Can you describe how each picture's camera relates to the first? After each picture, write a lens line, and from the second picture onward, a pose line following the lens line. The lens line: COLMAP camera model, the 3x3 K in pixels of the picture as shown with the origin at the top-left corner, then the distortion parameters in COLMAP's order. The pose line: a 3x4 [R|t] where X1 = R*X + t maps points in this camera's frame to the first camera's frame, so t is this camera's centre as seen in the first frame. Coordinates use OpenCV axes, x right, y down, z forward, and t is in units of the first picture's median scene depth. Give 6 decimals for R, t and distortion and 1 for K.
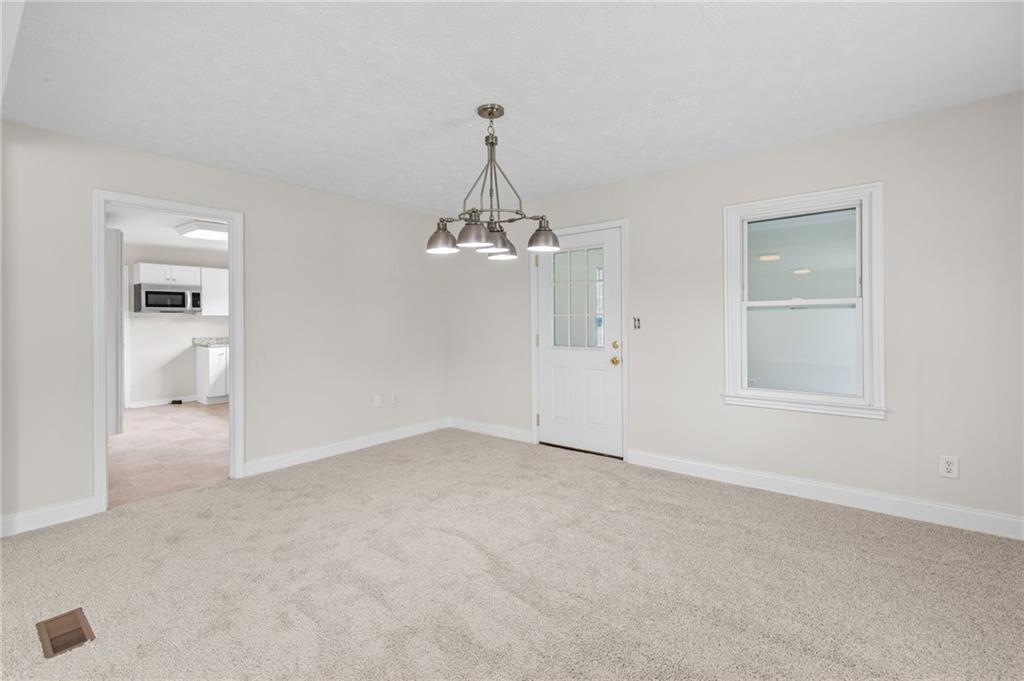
lens RADIAL K [[471.1, 0, 516.6], [0, 471.1, 324.7], [0, 0, 1]] dist [0.008443, -0.001691]
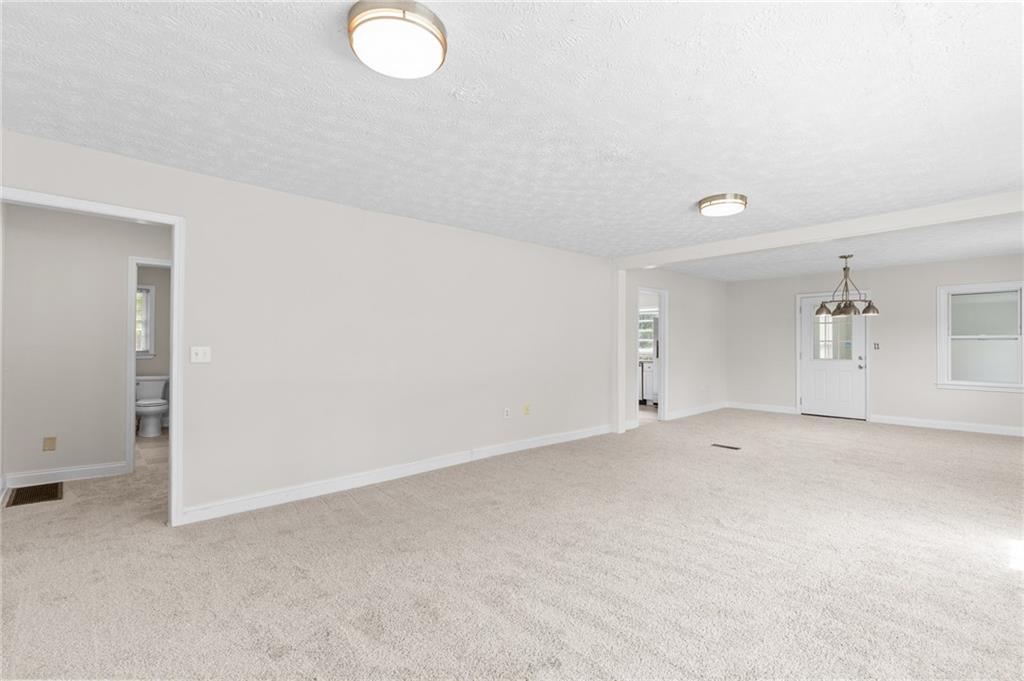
lens RADIAL K [[471.1, 0, 508.9], [0, 471.1, 339.9], [0, 0, 1]] dist [0.008443, -0.001691]
pose [[0.994526, 0.001445, -0.104483, -1.125219], [-0.001692, 0.999996, -0.002267, -0.024558], [0.104479, 0.002432, 0.994524, -1.138732]]
